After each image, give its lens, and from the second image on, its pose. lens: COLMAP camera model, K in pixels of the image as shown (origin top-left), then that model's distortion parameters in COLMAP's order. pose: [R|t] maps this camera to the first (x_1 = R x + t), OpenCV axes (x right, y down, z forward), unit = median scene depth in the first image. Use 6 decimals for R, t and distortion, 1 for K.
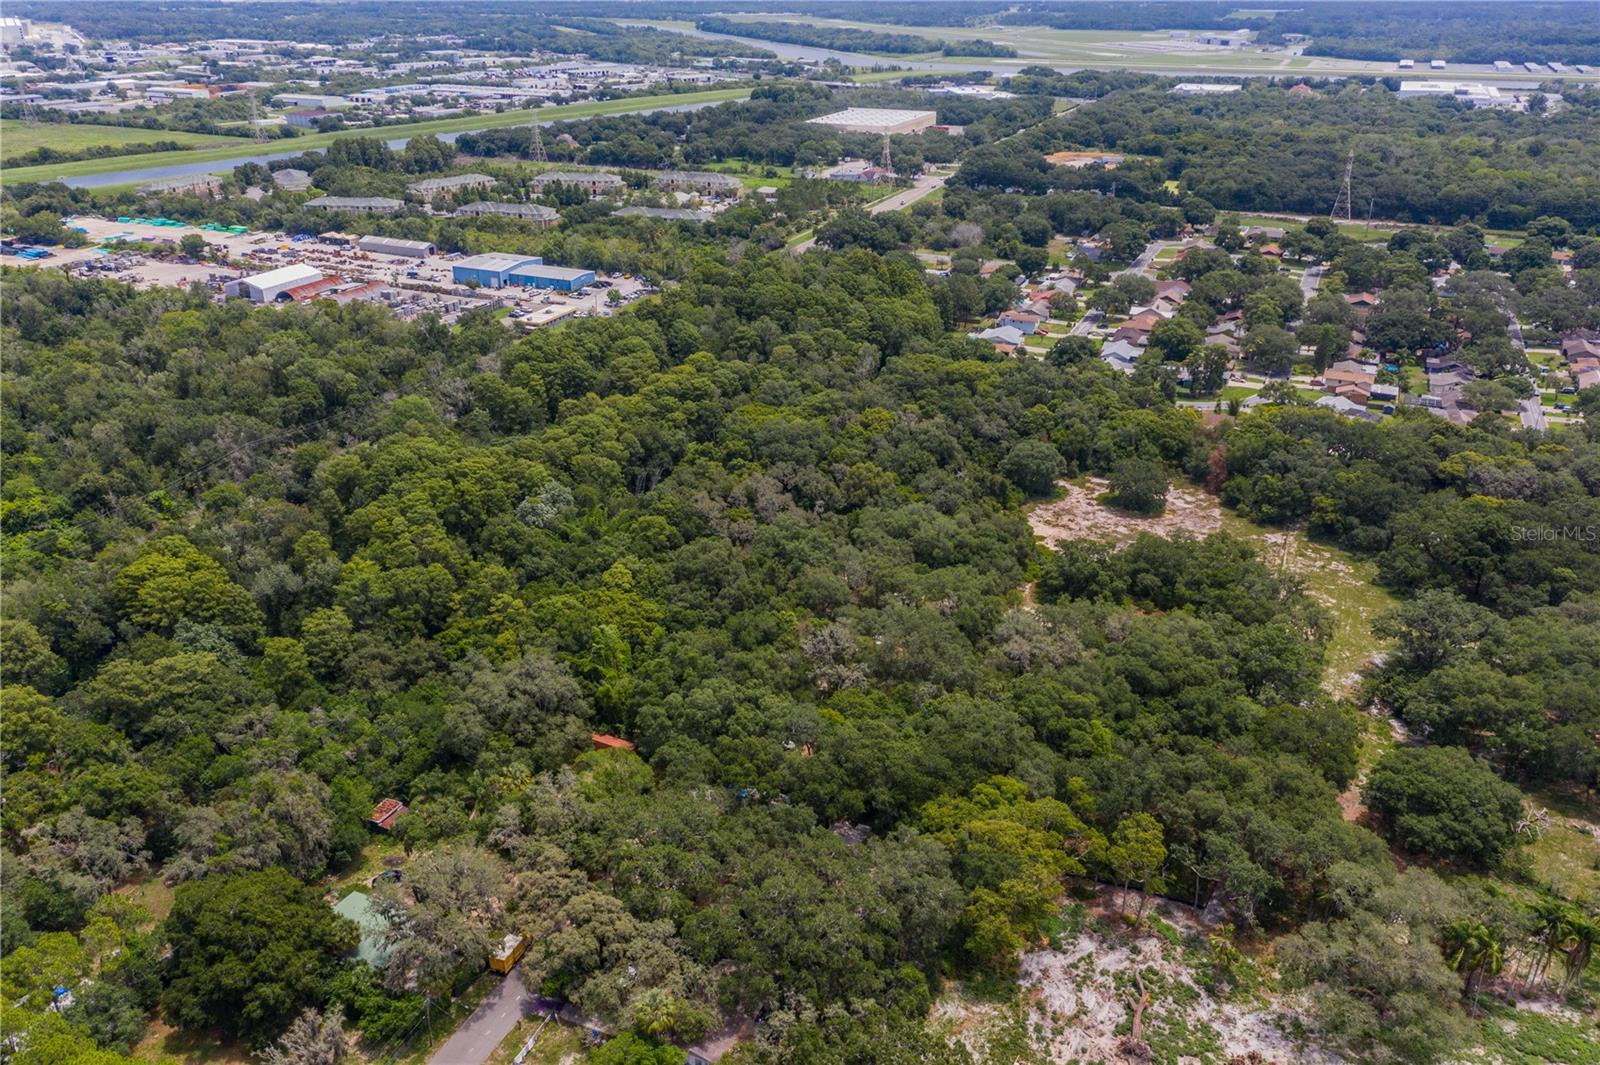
lens RADIAL K [[1255.3, 0, 800.0], [0, 1255.3, 532.5], [0, 0, 1]] dist [0.012148, 0.005428]
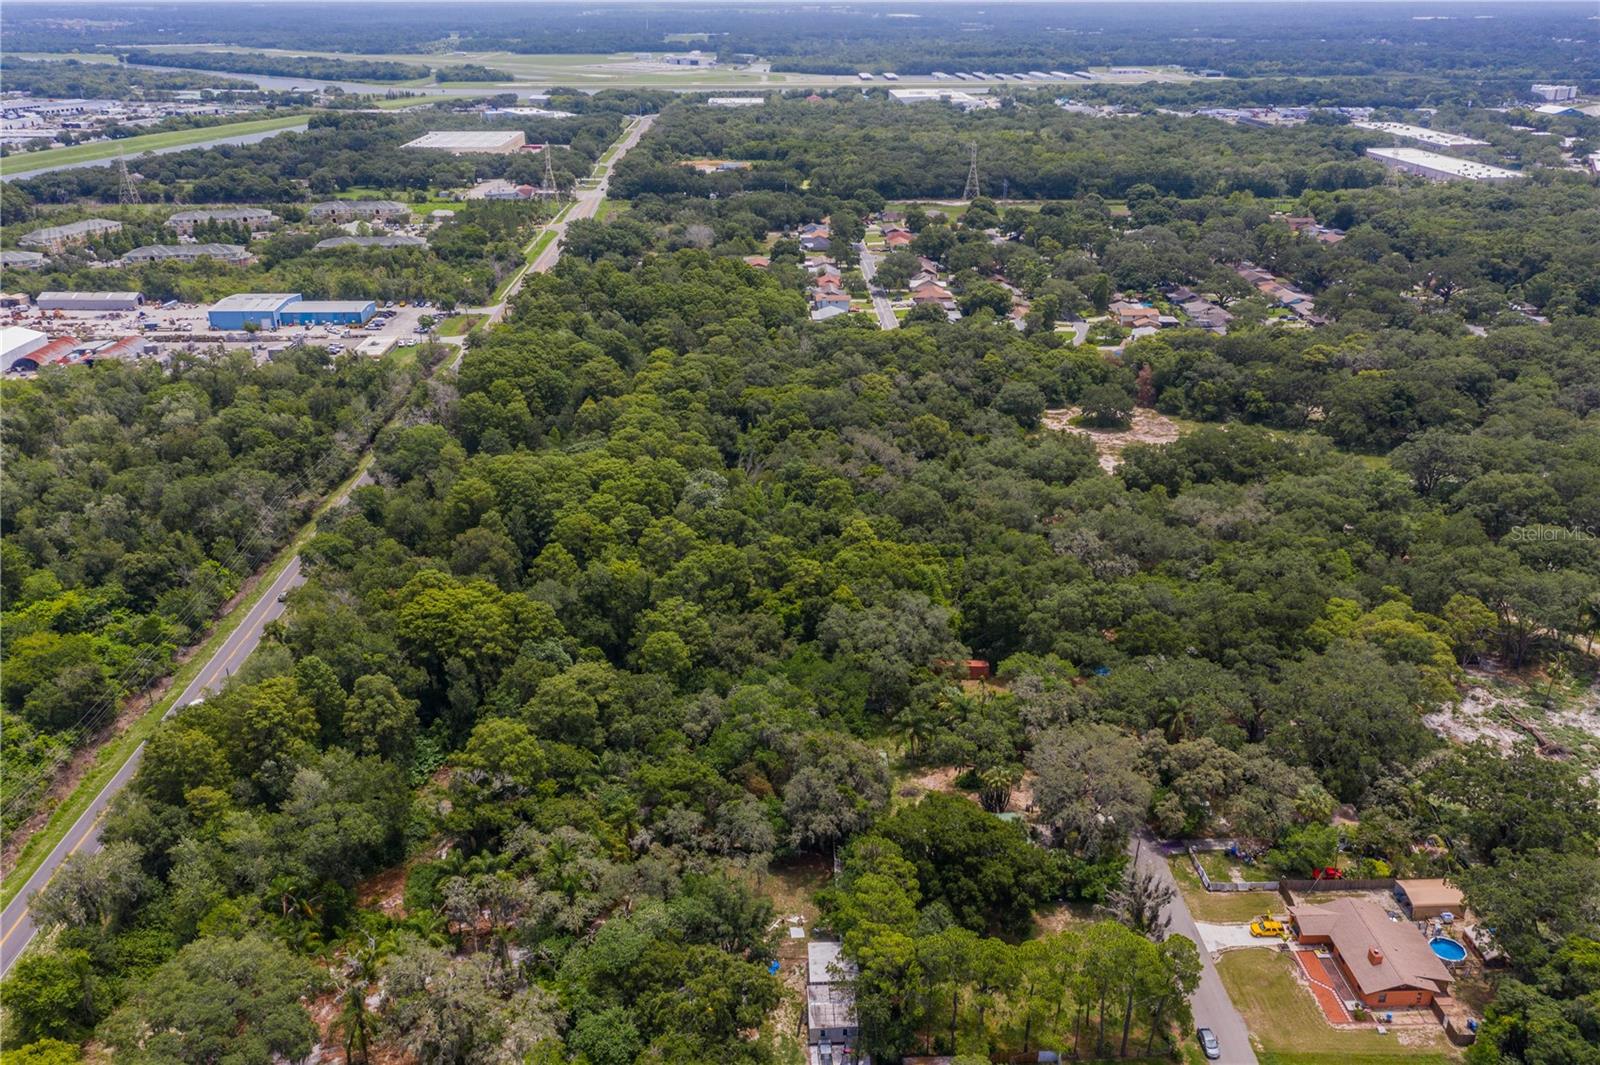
lens RADIAL K [[1259.8, 0, 800.0], [0, 1259.8, 532.5], [0, 0, 1]] dist [0.010498, 0.003463]
pose [[0.902996, -0.172728, 0.393399, -0.280283], [0.180836, 0.983372, 0.016678, 0.004273], [-0.389739, 0.056081, 0.919216, 0.017543]]
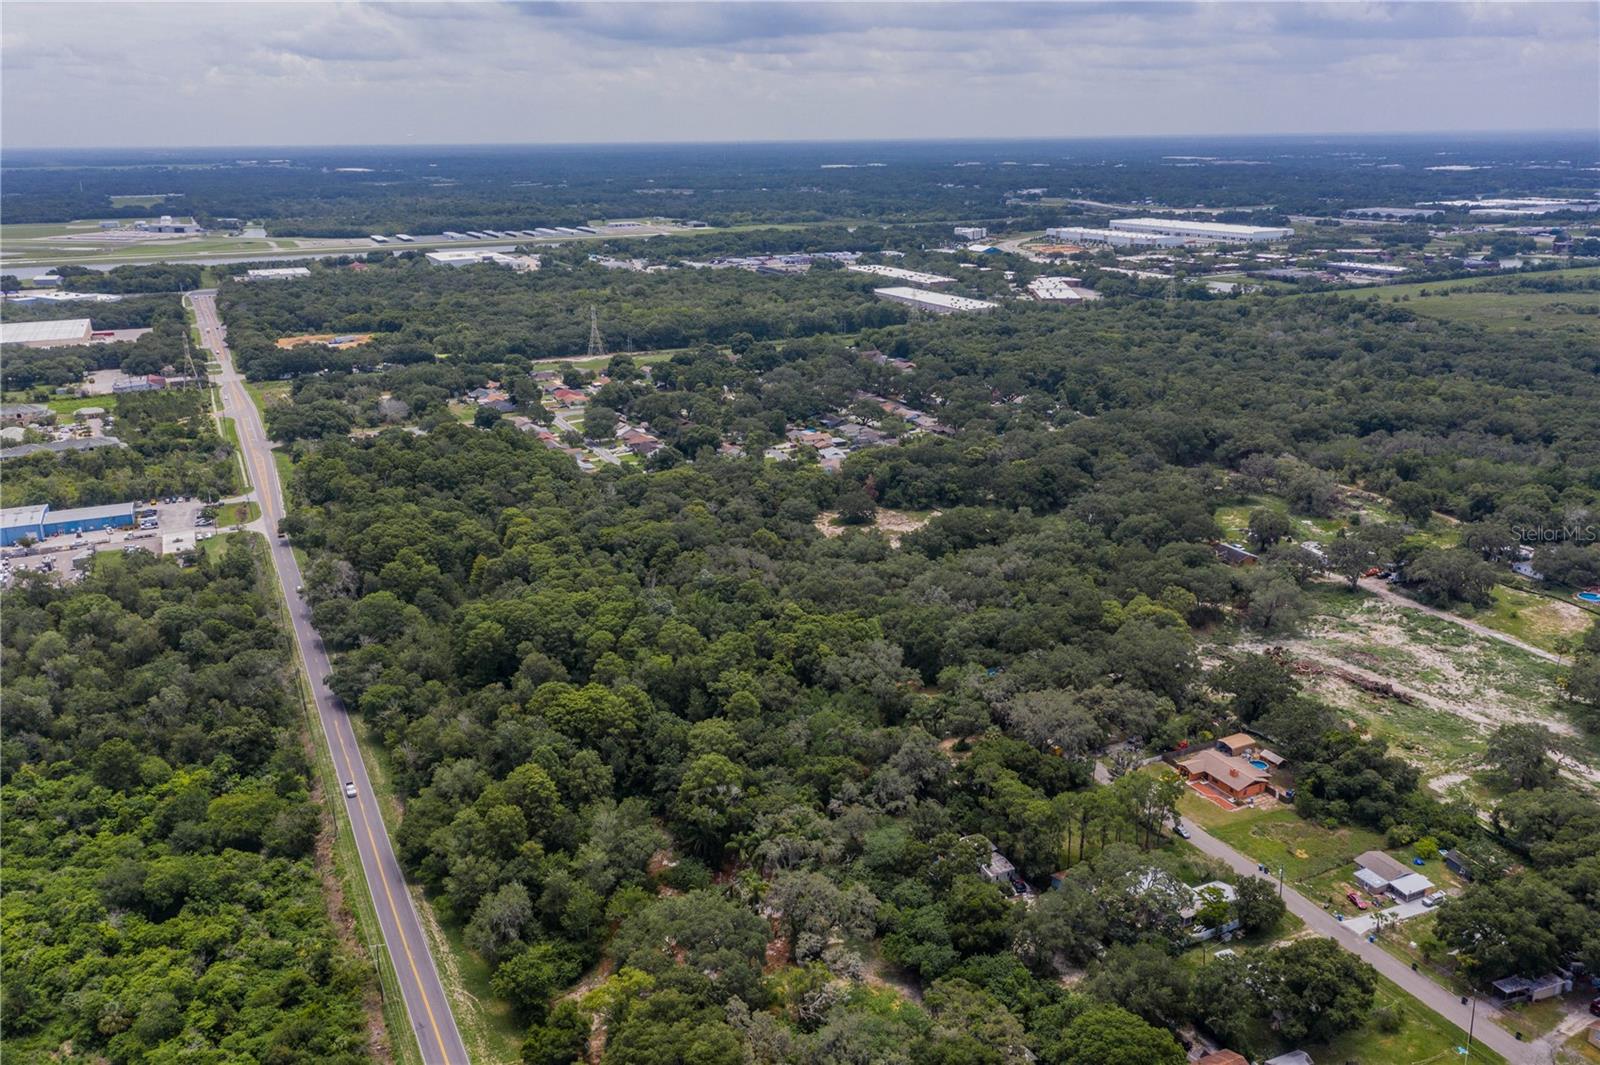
lens RADIAL K [[1259.8, 0, 800.0], [0, 1259.8, 532.5], [0, 0, 1]] dist [0.010498, 0.003463]
pose [[0.648547, -0.238495, 0.722846, -0.546958], [0.326712, 0.944940, 0.018643, -0.035989], [-0.687493, 0.224072, 0.690757, -0.024044]]
